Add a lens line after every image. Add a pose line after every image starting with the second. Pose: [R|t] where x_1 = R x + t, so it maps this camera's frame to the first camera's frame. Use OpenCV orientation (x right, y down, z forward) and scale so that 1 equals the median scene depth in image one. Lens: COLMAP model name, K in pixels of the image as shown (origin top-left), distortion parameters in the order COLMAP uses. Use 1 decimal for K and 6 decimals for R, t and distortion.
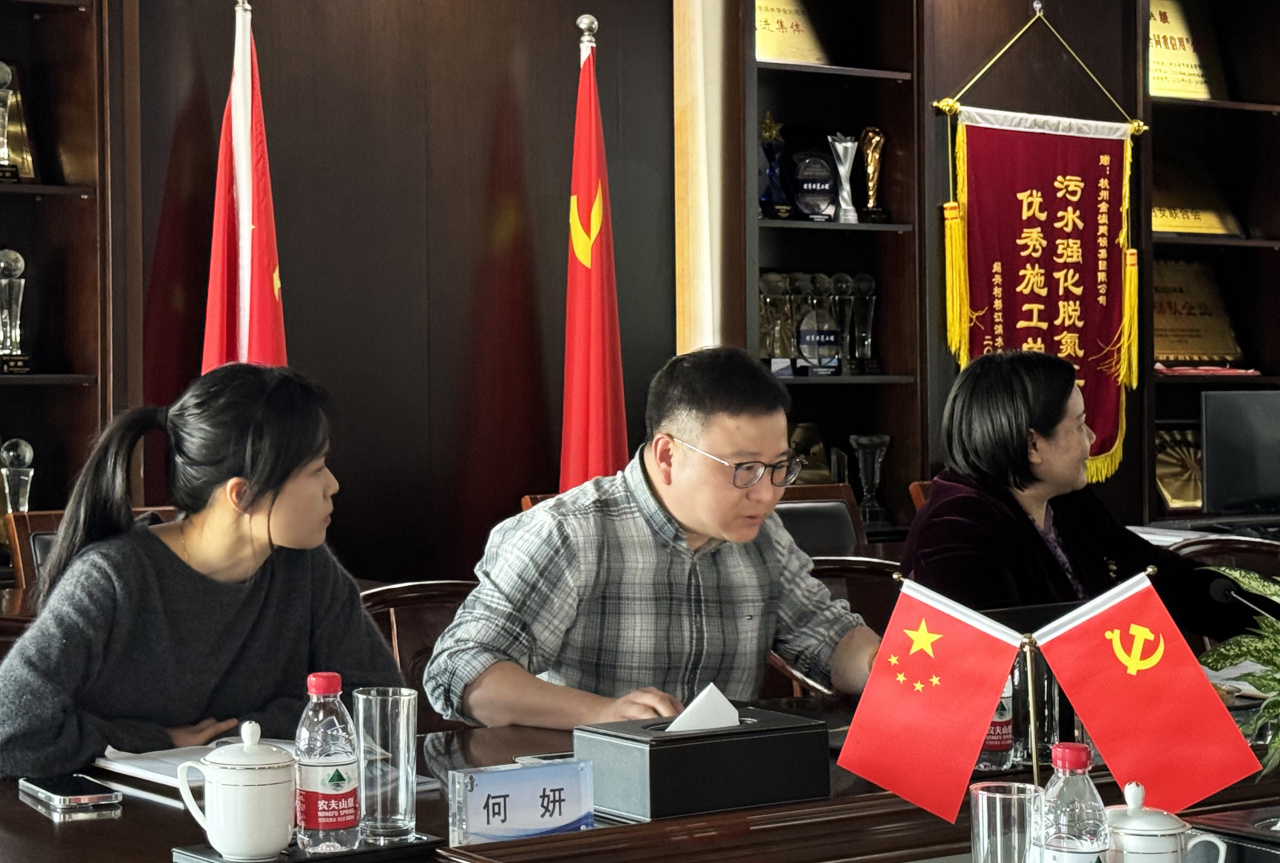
lens RADIAL K [[2722.8, 0, 640.1], [0, 2722.8, 432.1], [0, 0, 1]] dist [-0.011591, 0.000000]
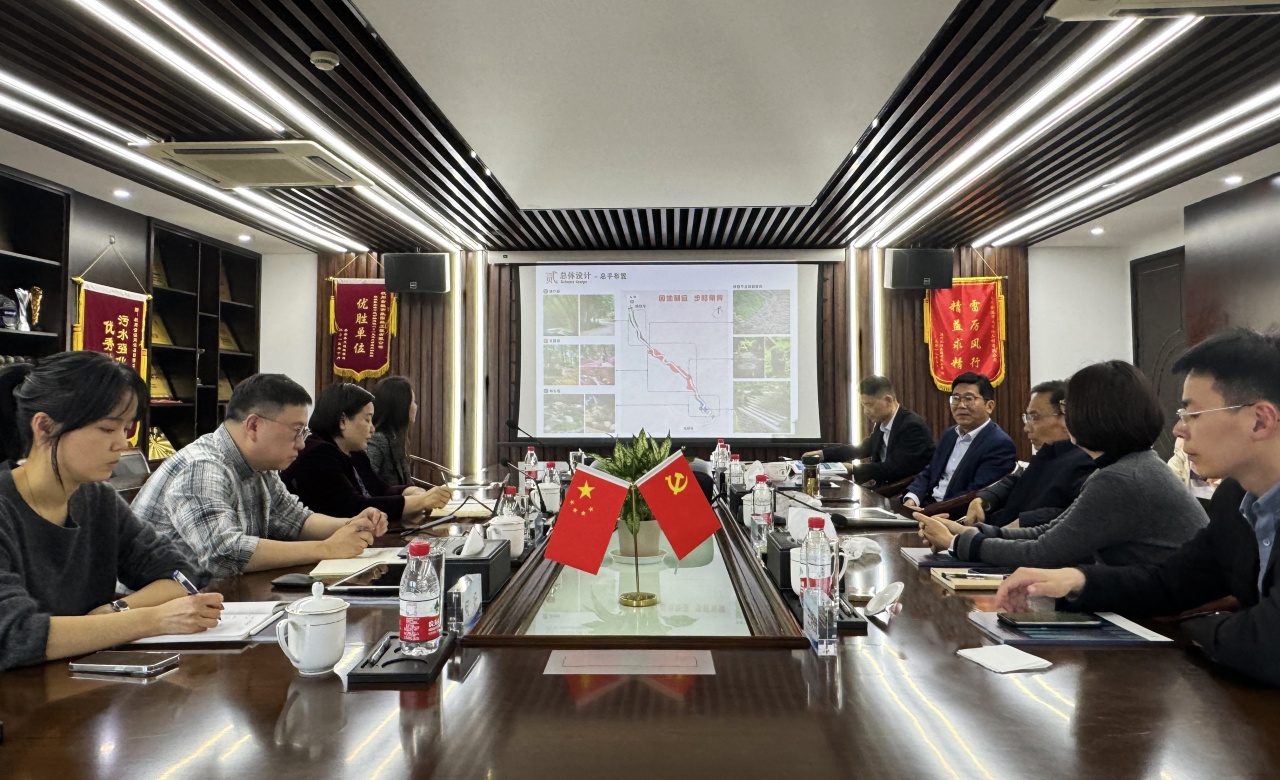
lens RADIAL K [[877.7, 0, 640.4], [0, 877.7, 388.5], [0, 0, 1]] dist [-0.002136, -0.000159]
pose [[0.616320, -0.010879, 0.787420, -0.156186], [0.048478, 0.998532, -0.024148, 0.005948], [-0.786002, 0.053056, 0.615943, 0.208038]]
